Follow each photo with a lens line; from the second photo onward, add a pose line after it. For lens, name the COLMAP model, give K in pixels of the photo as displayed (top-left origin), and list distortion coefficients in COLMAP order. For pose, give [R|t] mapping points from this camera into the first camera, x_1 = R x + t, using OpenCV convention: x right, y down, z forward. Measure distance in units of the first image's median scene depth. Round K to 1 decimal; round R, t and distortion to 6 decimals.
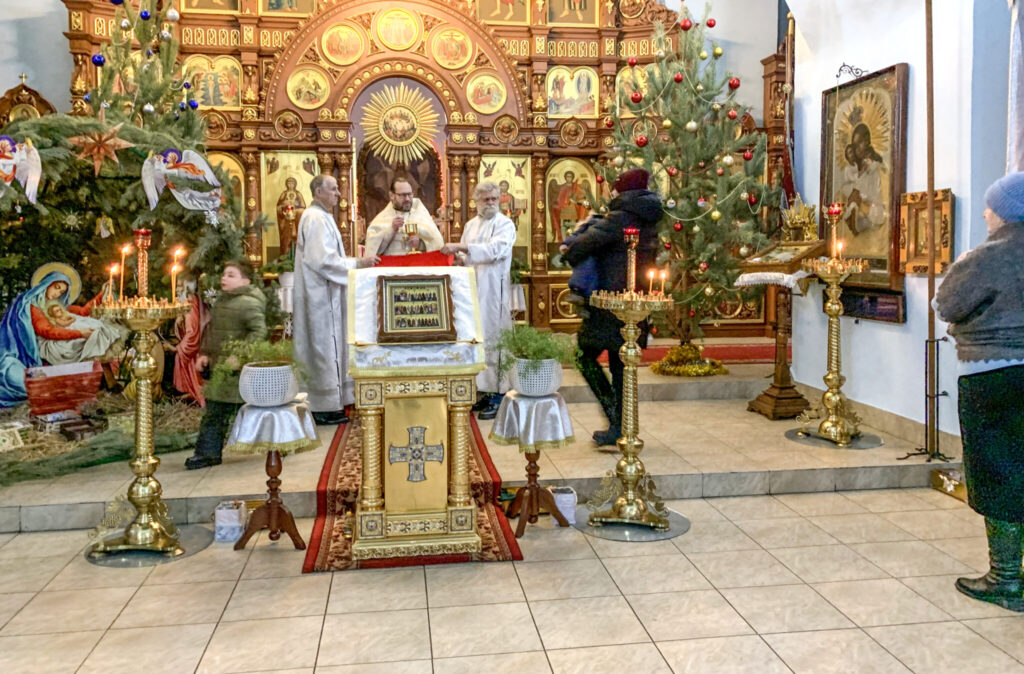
lens RADIAL K [[806.7, 0, 505.4], [0, 806.7, 288.9], [0, 0, 1]] dist [0.133266, -0.267545]
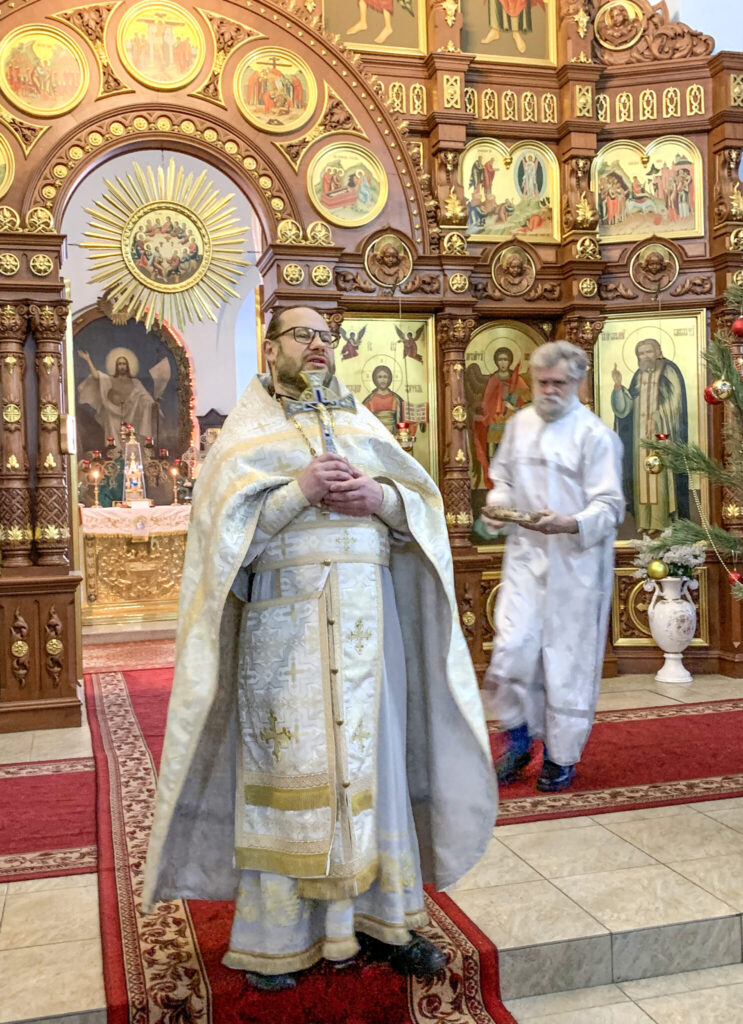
lens RADIAL K [[1013.6, 0, 344.2], [0, 1013.6, 514.1], [0, 0, 1]] dist [0.149235, -0.379465]
pose [[0.993107, -0.023657, 0.114803, -0.103016], [0.027421, 0.999133, -0.031325, -0.026956], [-0.113962, 0.034257, 0.992894, 0.414151]]
